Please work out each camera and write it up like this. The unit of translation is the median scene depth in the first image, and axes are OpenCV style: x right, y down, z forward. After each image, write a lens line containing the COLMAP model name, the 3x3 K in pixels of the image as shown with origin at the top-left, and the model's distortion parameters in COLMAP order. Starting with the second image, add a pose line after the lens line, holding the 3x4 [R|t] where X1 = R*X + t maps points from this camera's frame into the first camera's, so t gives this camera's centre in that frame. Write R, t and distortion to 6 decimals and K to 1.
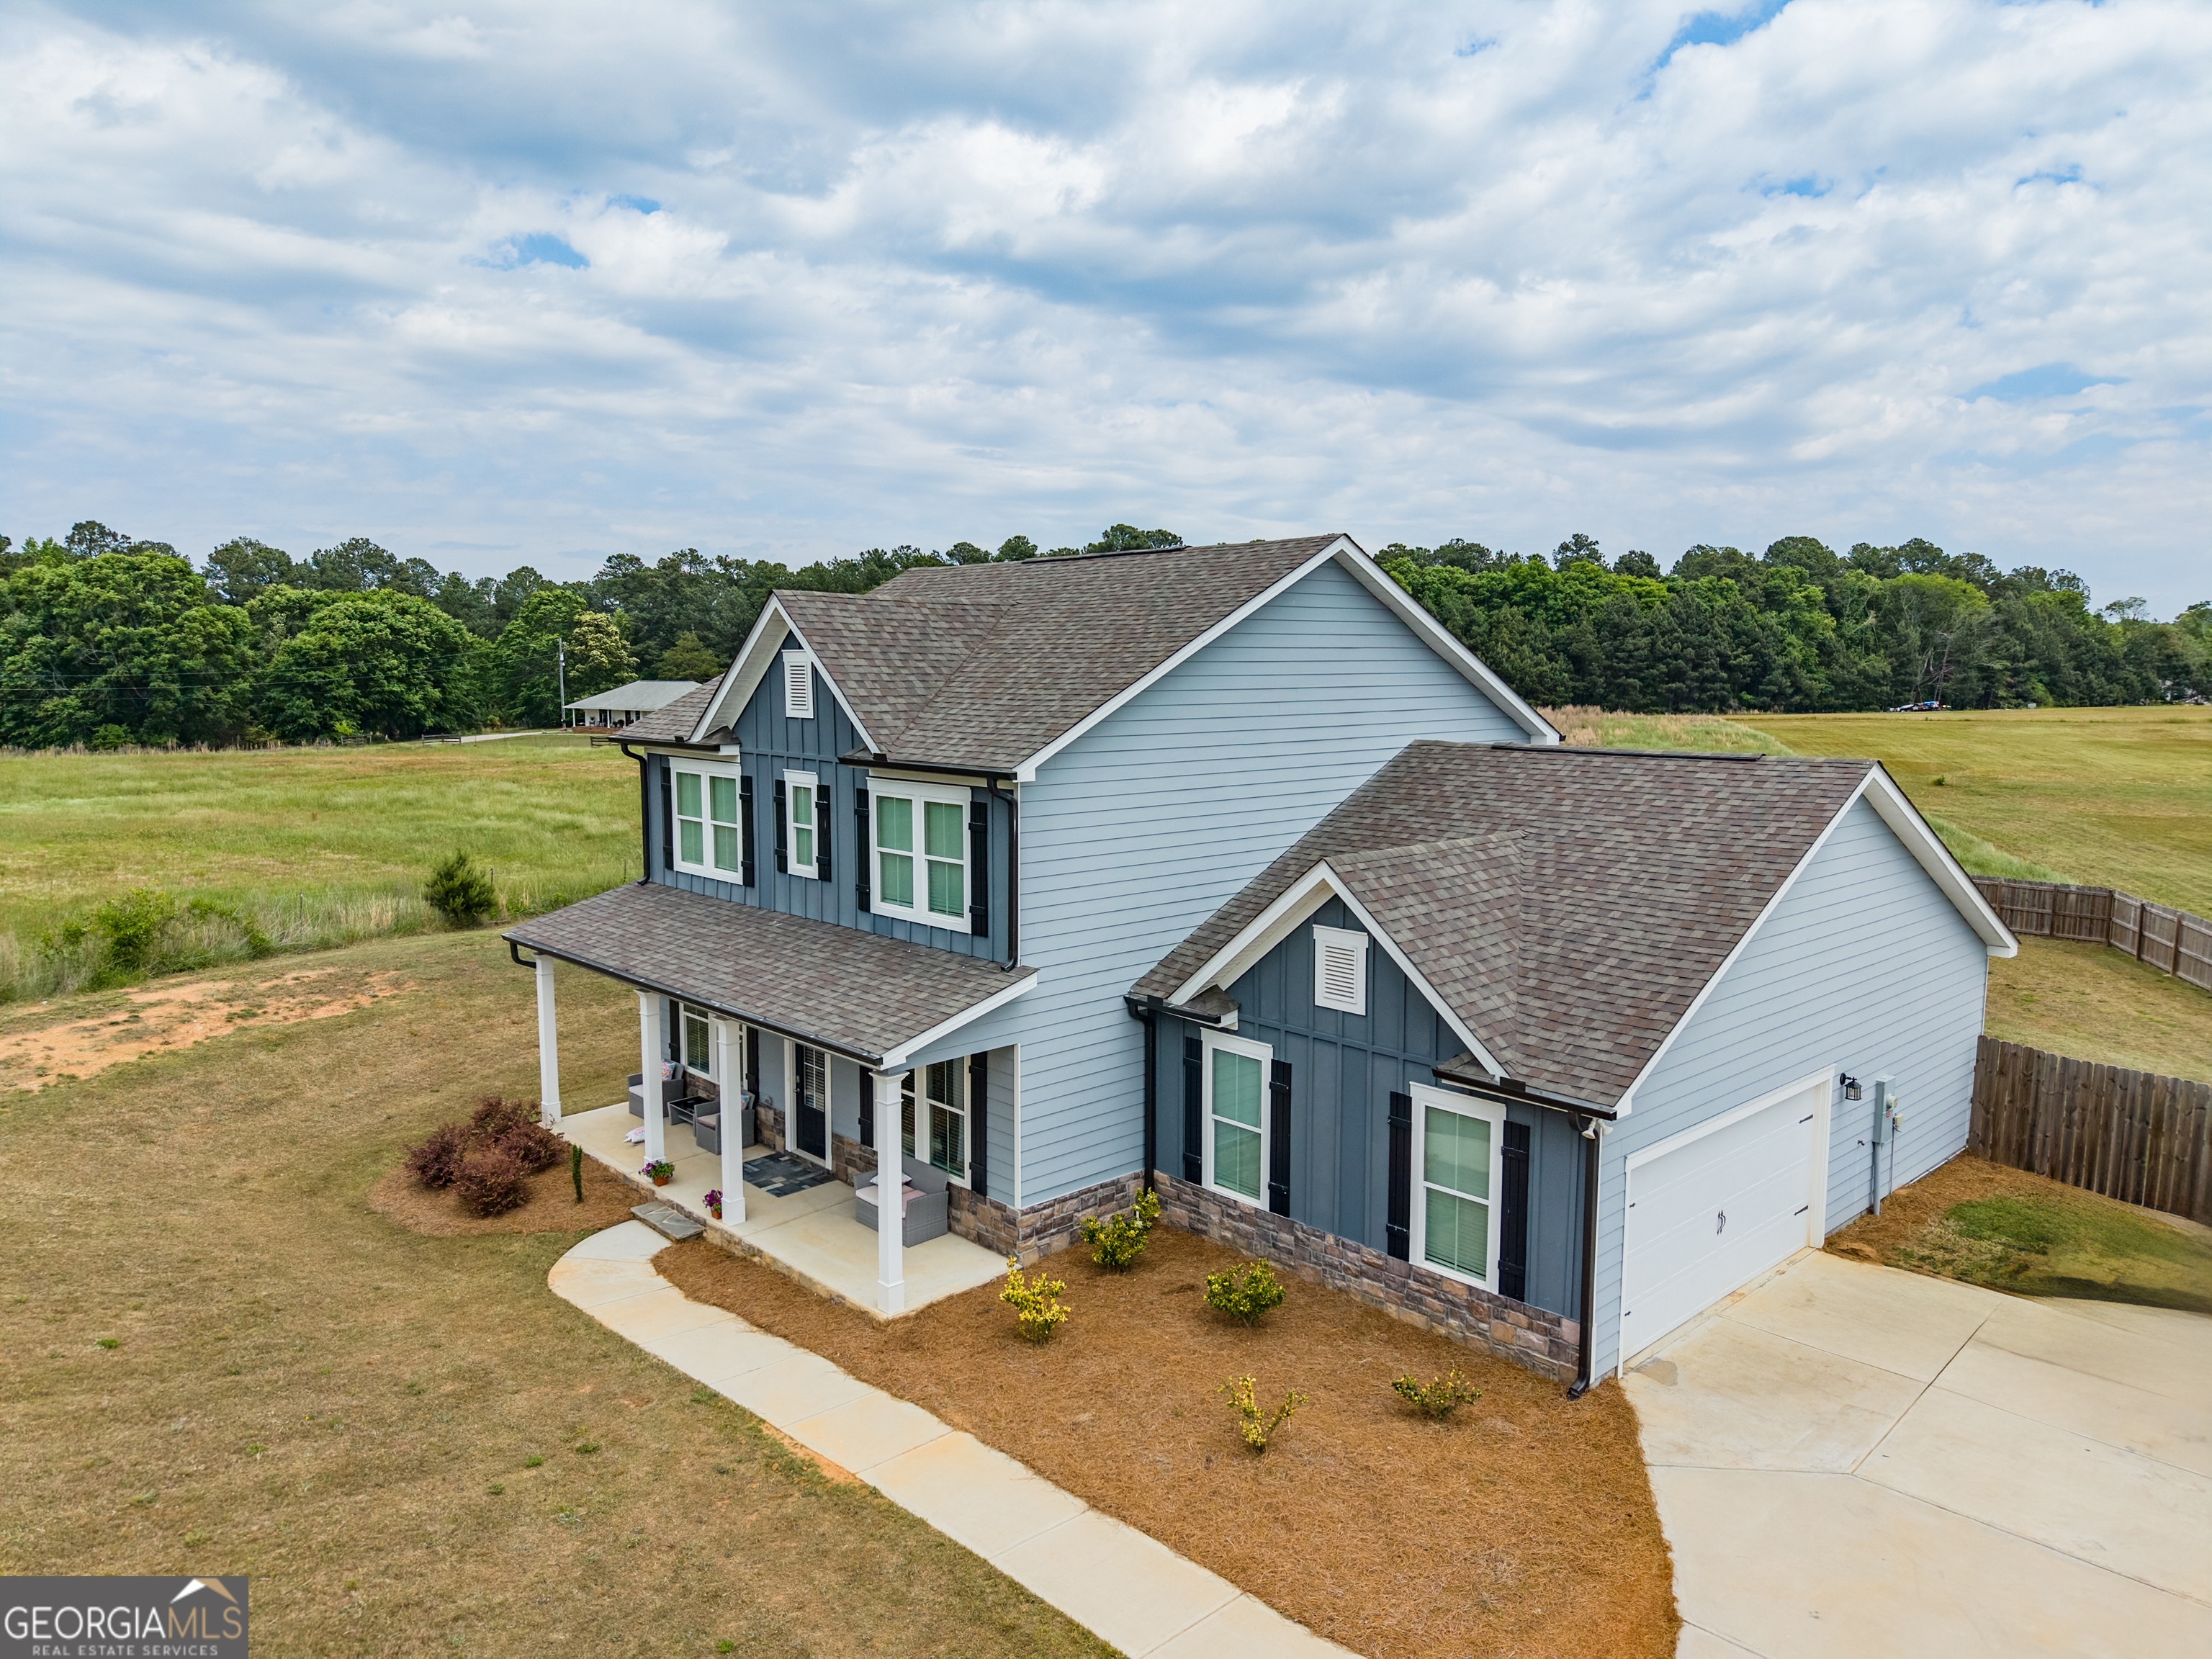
lens RADIAL K [[1473.7, 0, 1101.2], [0, 1473.7, 839.9], [0, 0, 1]] dist [0.029438, -0.031828]
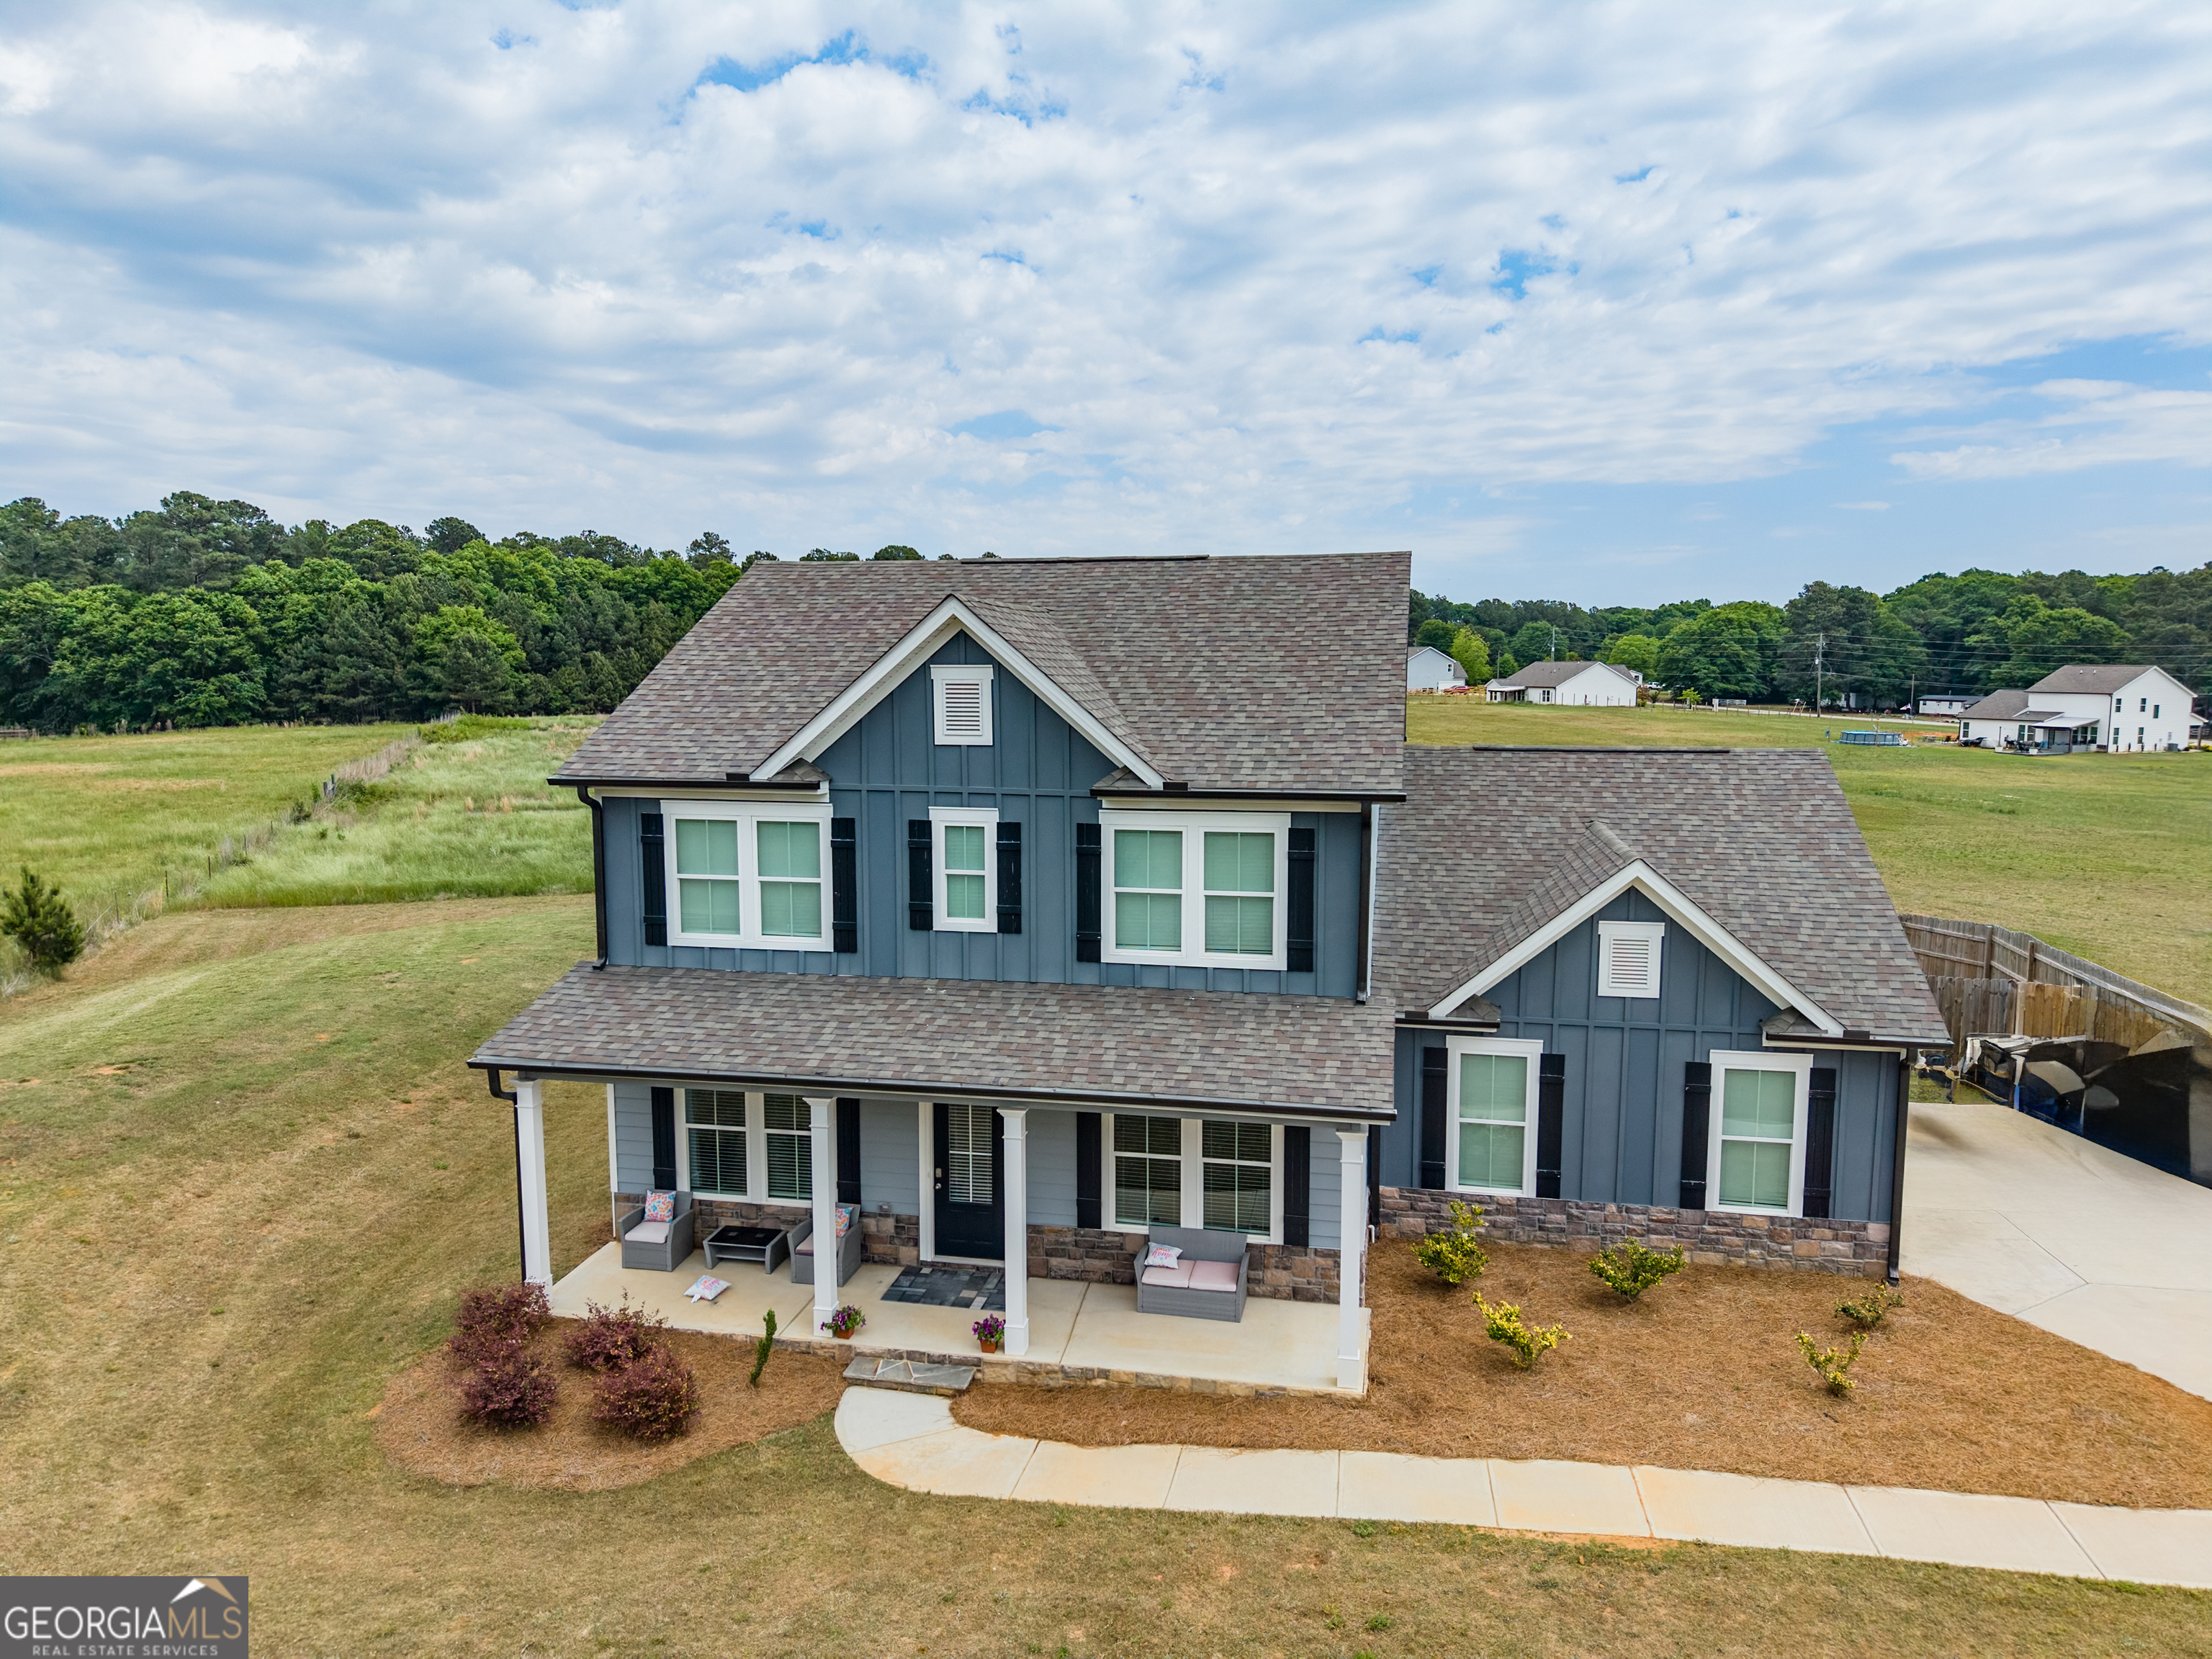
lens RADIAL K [[1473.7, 0, 1101.2], [0, 1473.7, 839.9], [0, 0, 1]] dist [0.029438, -0.031828]
pose [[0.815220, -0.071666, 0.574700, -0.613014], [0.069838, 0.997238, 0.025290, -0.043222], [-0.574925, 0.019519, 0.817973, 0.259972]]
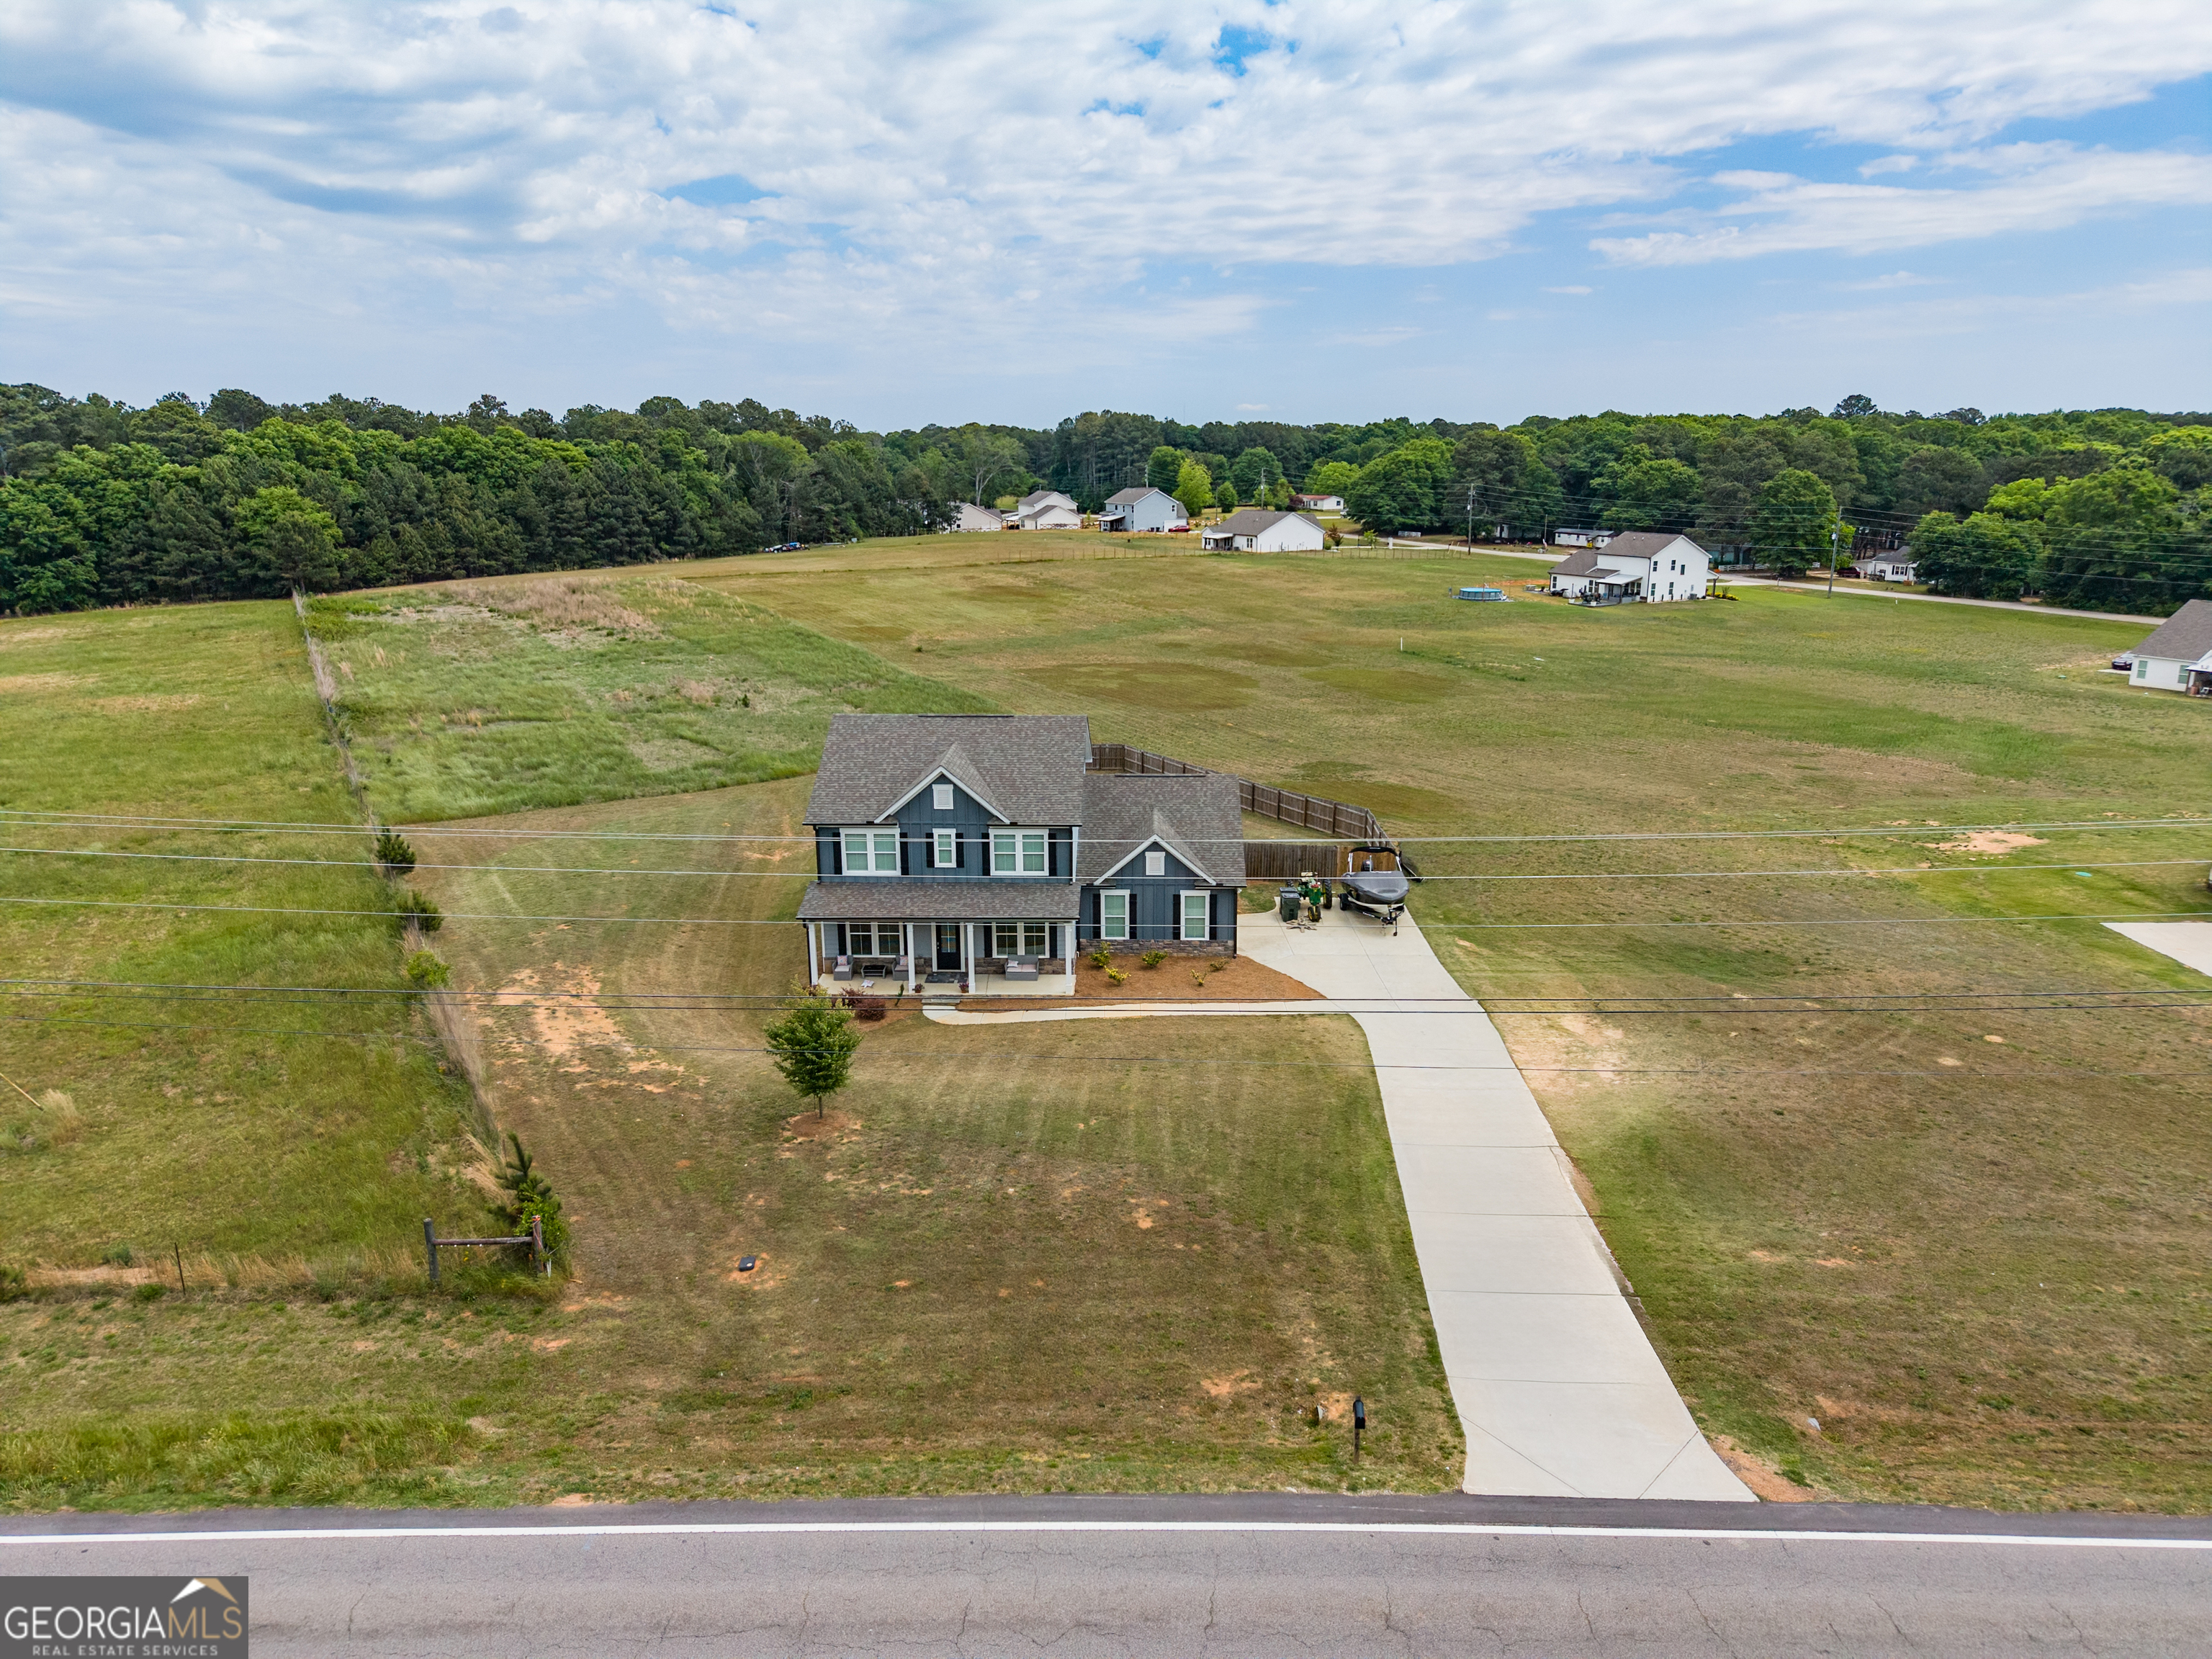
lens RADIAL K [[1472.6, 0, 1099.5], [0, 1472.6, 820.3], [0, 0, 1]] dist [0.074673, -0.114542]
pose [[0.704735, -0.180353, 0.686164, -1.789018], [0.090489, 0.982100, 0.165199, -0.465472], [-0.703676, -0.054331, 0.708441, -1.053917]]
